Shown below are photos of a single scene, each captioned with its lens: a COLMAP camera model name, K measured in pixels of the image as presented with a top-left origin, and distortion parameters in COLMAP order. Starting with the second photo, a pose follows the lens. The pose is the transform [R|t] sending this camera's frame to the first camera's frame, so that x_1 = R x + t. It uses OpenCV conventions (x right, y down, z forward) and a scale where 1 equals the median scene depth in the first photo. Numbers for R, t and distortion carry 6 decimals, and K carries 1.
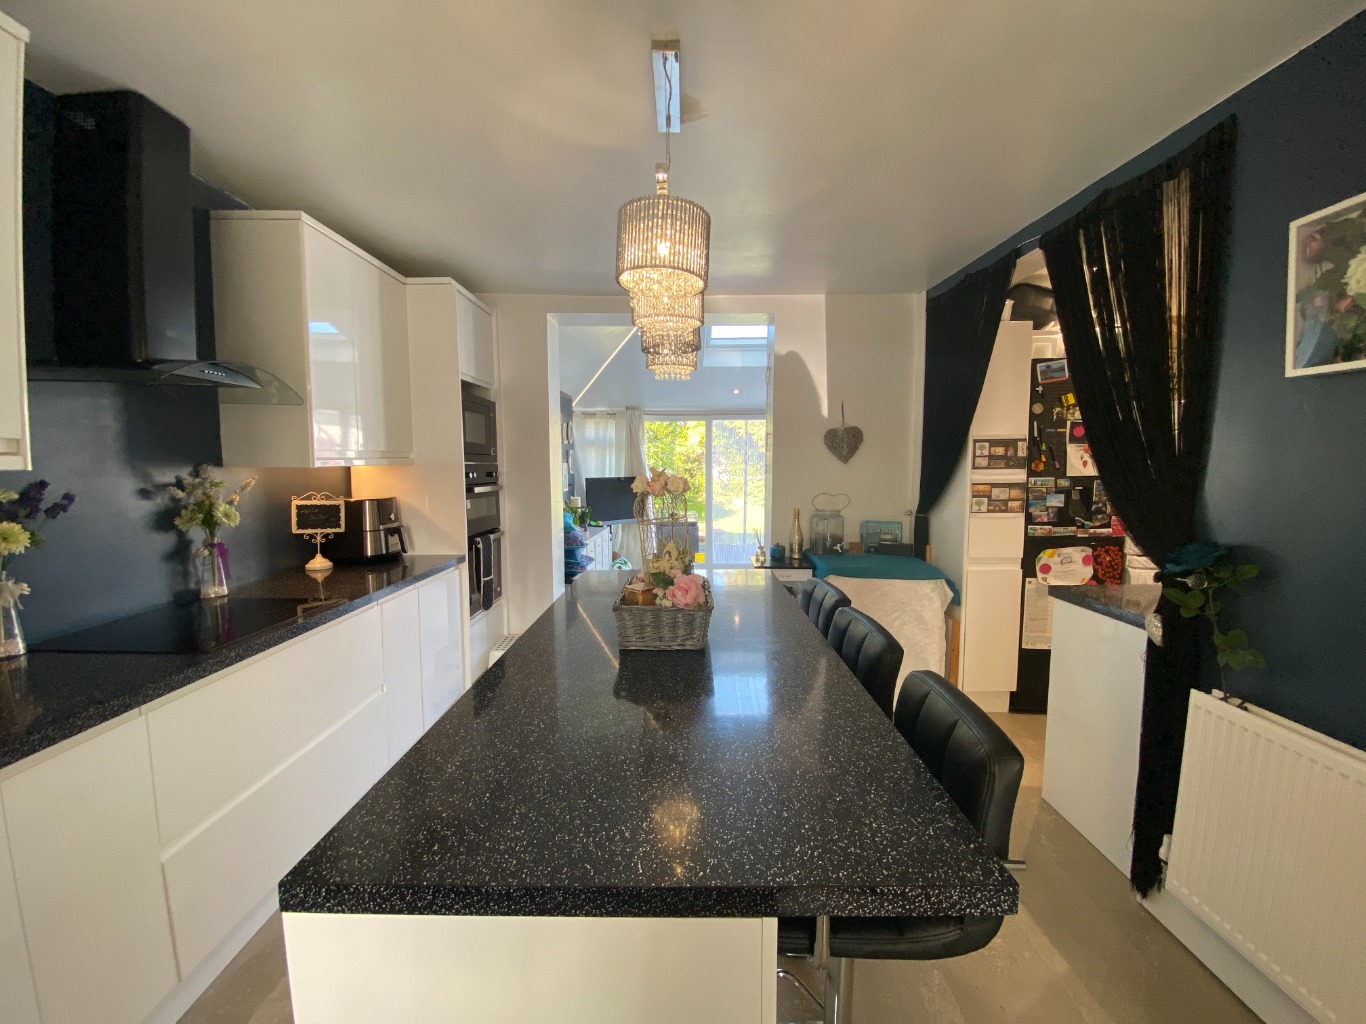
lens RADIAL K [[561.9, 0, 684.4], [0, 561.9, 506.9], [0, 0, 1]] dist [-0.000513, -0.000036]
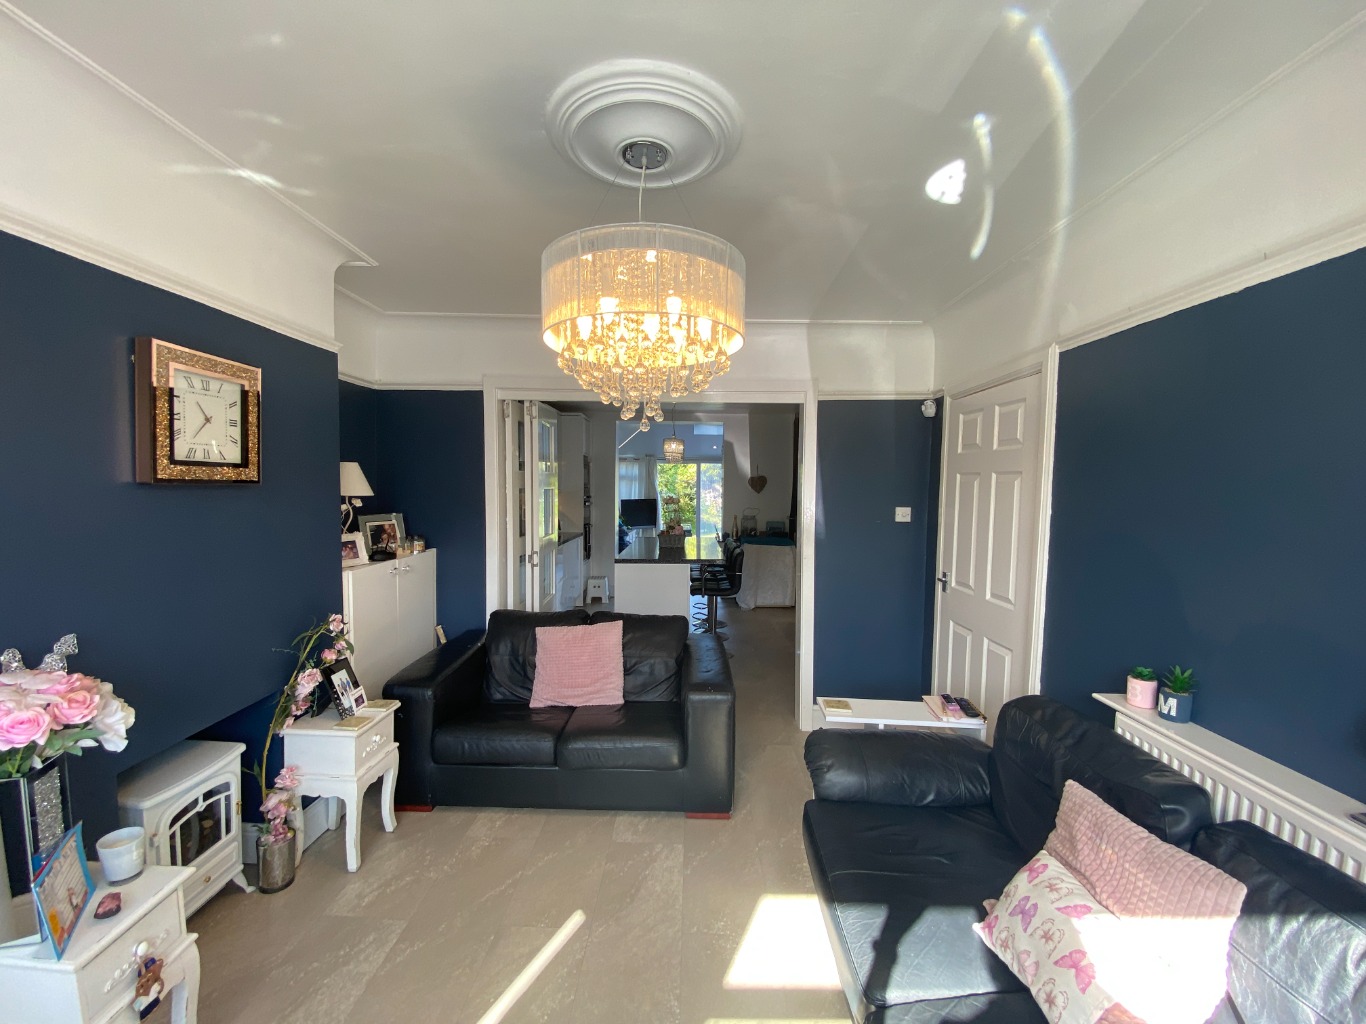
lens RADIAL K [[561.9, 0, 682.1], [0, 561.9, 515.9], [0, 0, 1]] dist [-0.000513, -0.000036]
pose [[0.999948, 0.005699, -0.008492, 0.017149], [-0.005903, 0.999689, -0.024224, 0.043209], [0.008351, 0.024273, 0.999670, -0.803157]]
